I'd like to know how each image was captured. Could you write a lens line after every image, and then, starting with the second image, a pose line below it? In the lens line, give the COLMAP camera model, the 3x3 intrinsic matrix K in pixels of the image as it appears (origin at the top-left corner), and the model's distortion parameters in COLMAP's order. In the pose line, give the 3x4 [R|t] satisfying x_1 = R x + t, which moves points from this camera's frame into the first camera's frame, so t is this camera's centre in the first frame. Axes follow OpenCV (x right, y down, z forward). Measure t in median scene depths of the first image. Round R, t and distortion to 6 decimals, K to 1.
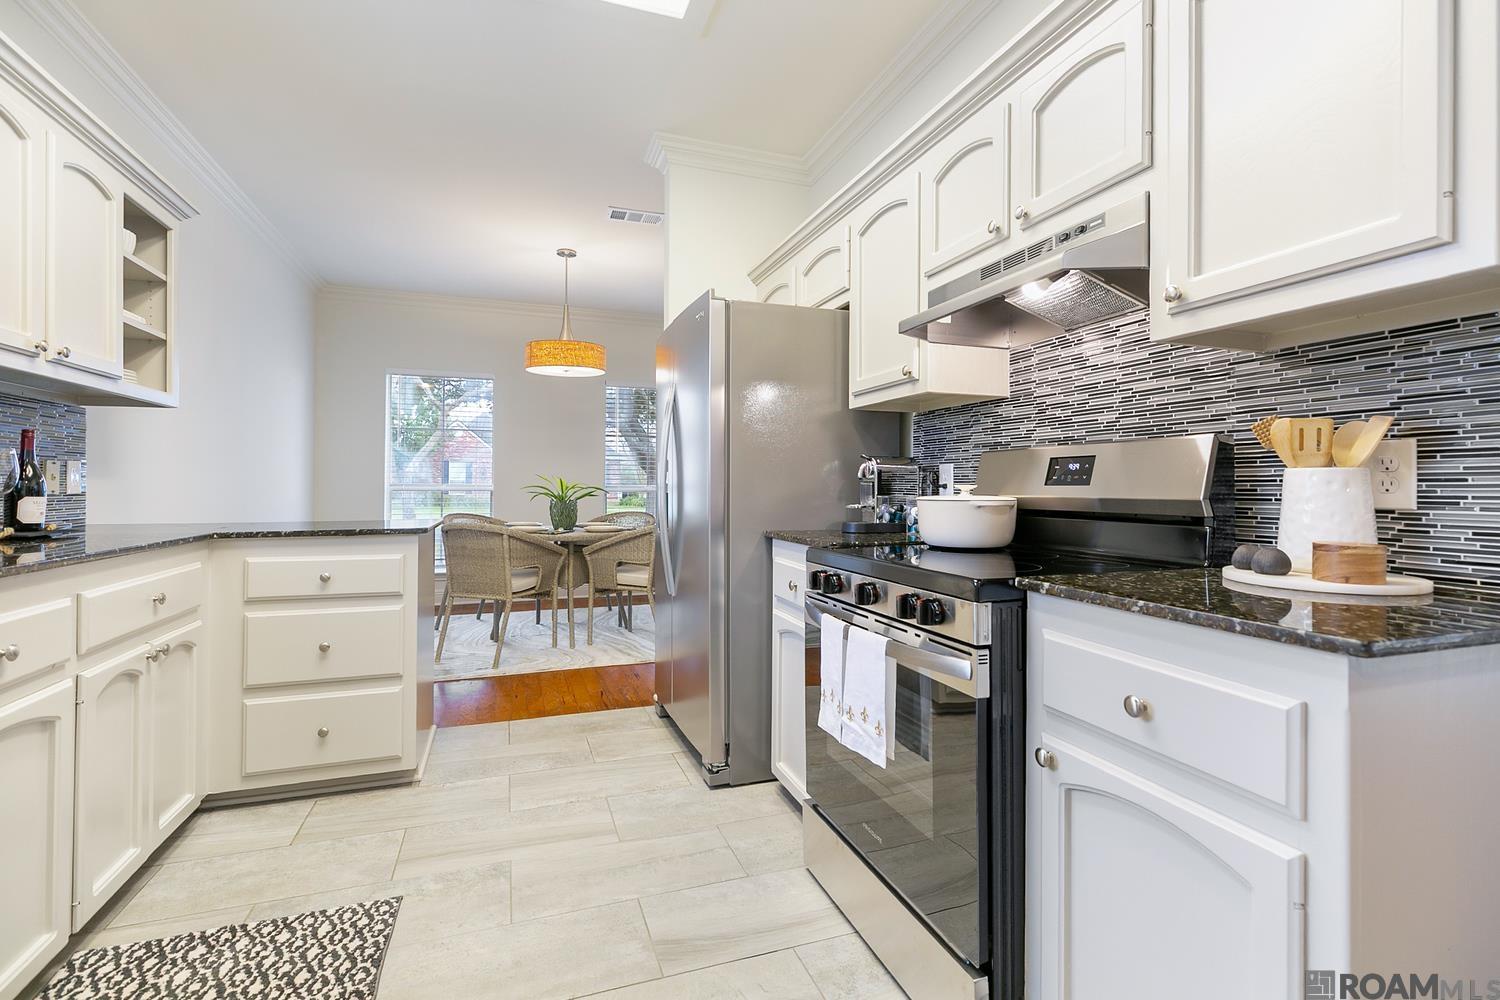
lens RADIAL K [[695.4, 0, 750.8], [0, 695.4, 491.3], [0, 0, 1]] dist [0.009239, -0.000470]
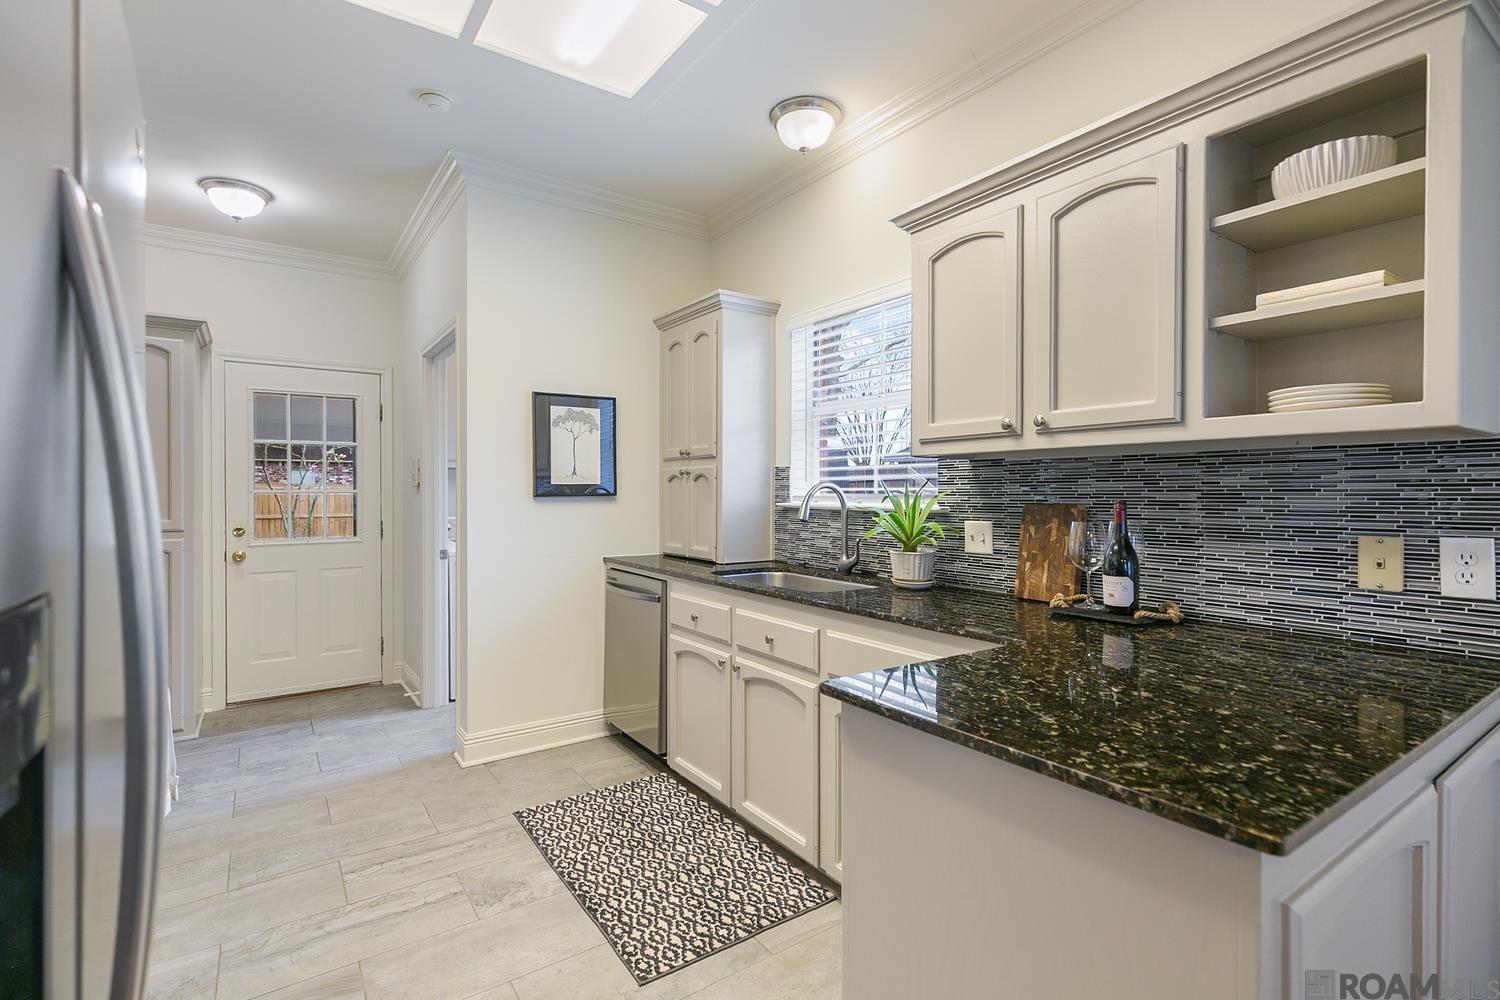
lens RADIAL K [[695.4, 0, 747.0], [0, 695.4, 496.8], [0, 0, 1]] dist [0.009239, -0.000470]
pose [[-0.966668, -0.002420, -0.256021, -0.460192], [-0.004197, 0.999971, 0.006394, -0.125516], [0.255998, 0.007256, -0.966650, 2.314393]]
